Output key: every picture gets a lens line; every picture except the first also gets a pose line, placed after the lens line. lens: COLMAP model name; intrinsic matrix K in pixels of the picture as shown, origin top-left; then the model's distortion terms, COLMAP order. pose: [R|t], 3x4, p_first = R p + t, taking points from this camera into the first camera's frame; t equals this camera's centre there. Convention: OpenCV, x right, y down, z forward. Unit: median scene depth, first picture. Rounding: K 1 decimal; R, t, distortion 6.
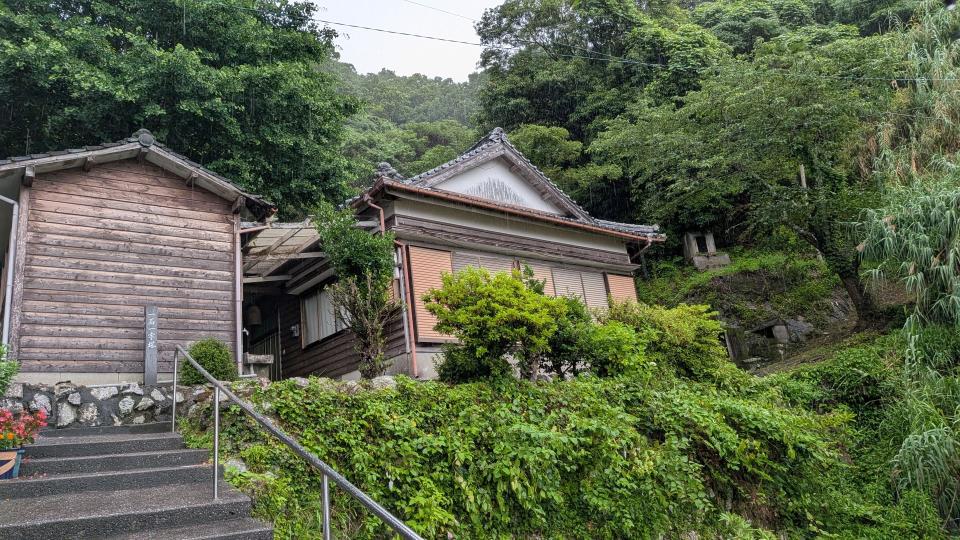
lens RADIAL K [[704.5, 0, 480.0], [0, 704.5, 270.0], [0, 0, 1]] dist [0.071076, -0.122988]
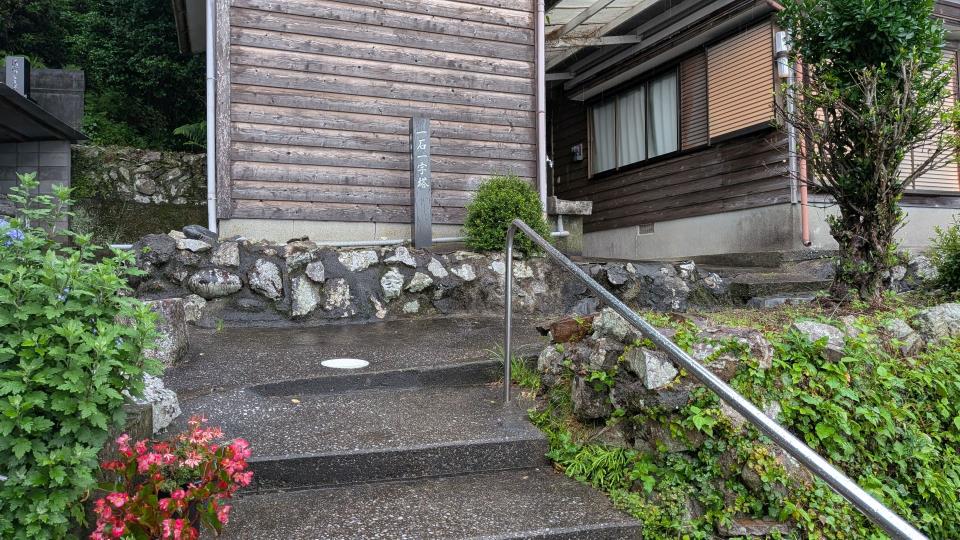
lens RADIAL K [[704.5, 0, 480.0], [0, 704.5, 270.0], [0, 0, 1]] dist [0.071076, -0.122988]
pose [[0.959573, 0.085111, -0.268285, -0.243236], [-0.010265, 0.963132, 0.268832, 0.012805], [0.281274, -0.255210, 0.925069, 0.428010]]
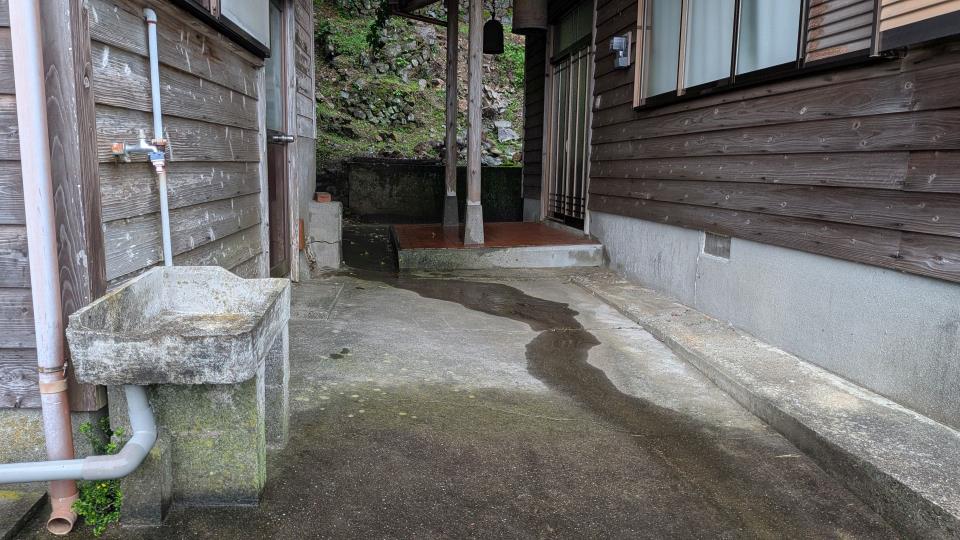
lens RADIAL K [[704.5, 0, 480.0], [0, 704.5, 270.0], [0, 0, 1]] dist [0.071076, -0.122988]
pose [[0.853639, 0.189086, -0.485332, -0.201980], [0.041926, 0.903812, 0.425870, 0.048480], [0.519175, -0.383887, 0.763602, 1.031629]]
